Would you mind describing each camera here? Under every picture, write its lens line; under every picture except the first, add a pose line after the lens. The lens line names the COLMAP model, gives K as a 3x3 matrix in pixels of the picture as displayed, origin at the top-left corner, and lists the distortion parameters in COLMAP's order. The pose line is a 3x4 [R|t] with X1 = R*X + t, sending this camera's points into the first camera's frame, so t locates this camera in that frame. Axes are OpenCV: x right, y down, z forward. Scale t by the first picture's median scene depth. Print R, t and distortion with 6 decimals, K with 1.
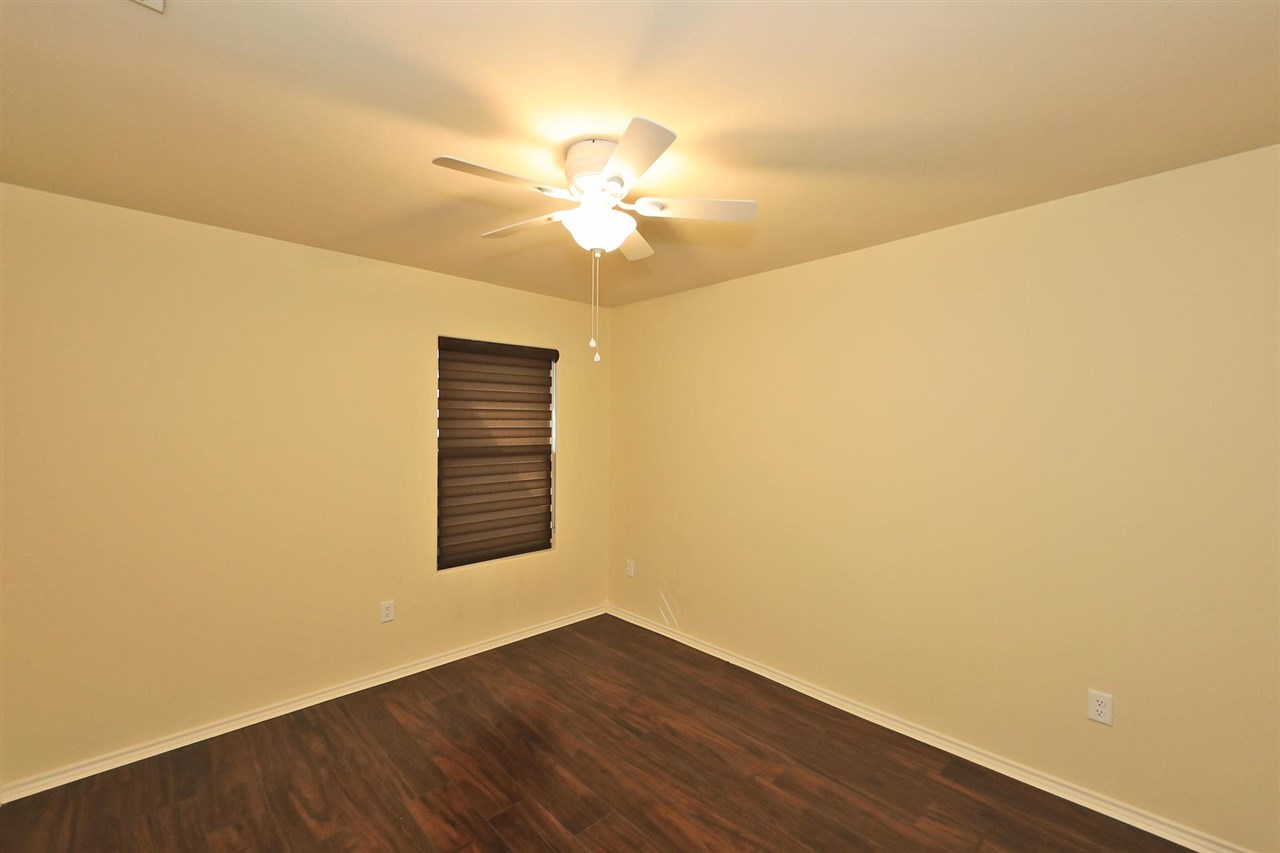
lens RADIAL K [[526.8, 0, 640.9], [0, 526.8, 424.5], [0, 0, 1]] dist [0.010757, -0.004671]
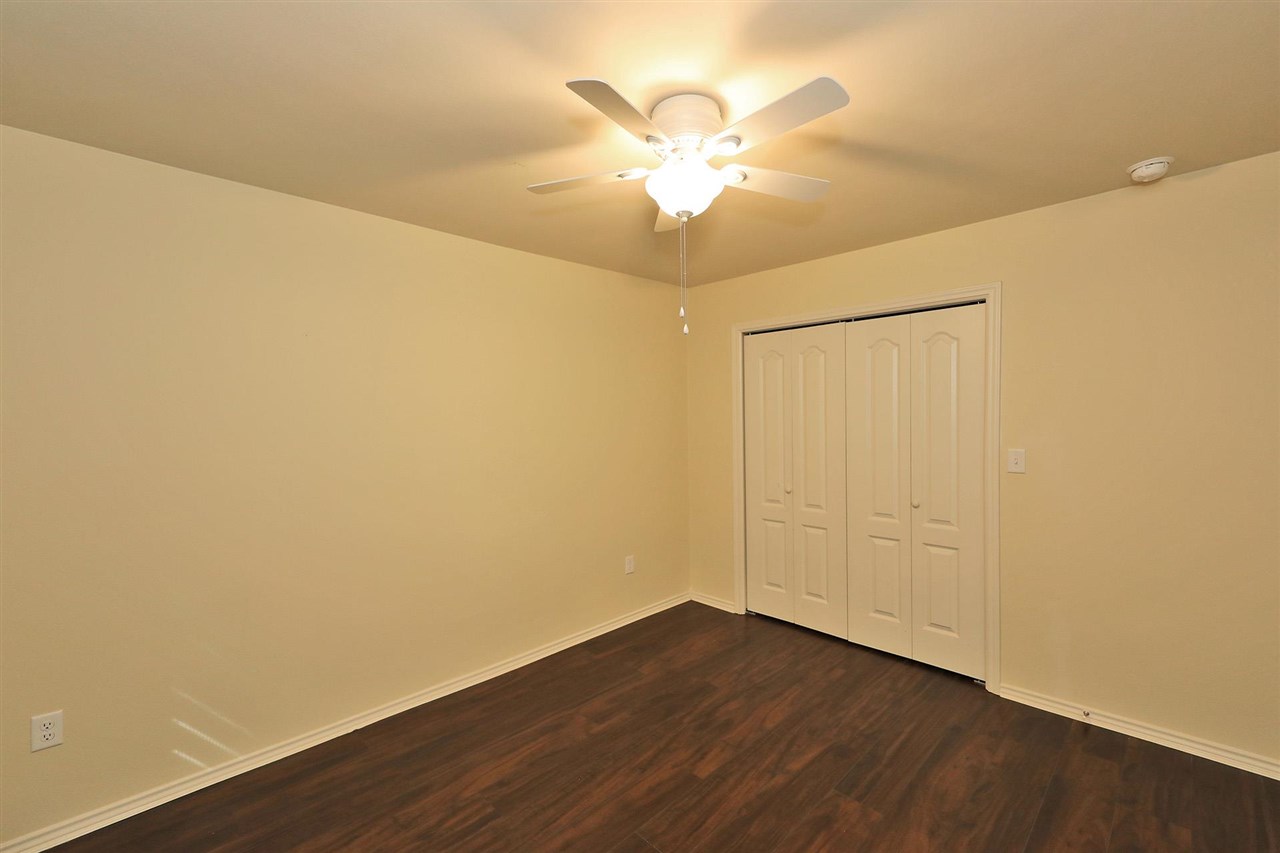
lens RADIAL K [[526.8, 0, 640.6], [0, 526.8, 422.4], [0, 0, 1]] dist [0.010757, -0.004671]
pose [[-0.008735, -0.014693, 0.999854, -0.845024], [0.010372, 0.999837, 0.014783, 0.020605], [-0.999908, 0.010499, -0.008581, 0.894943]]
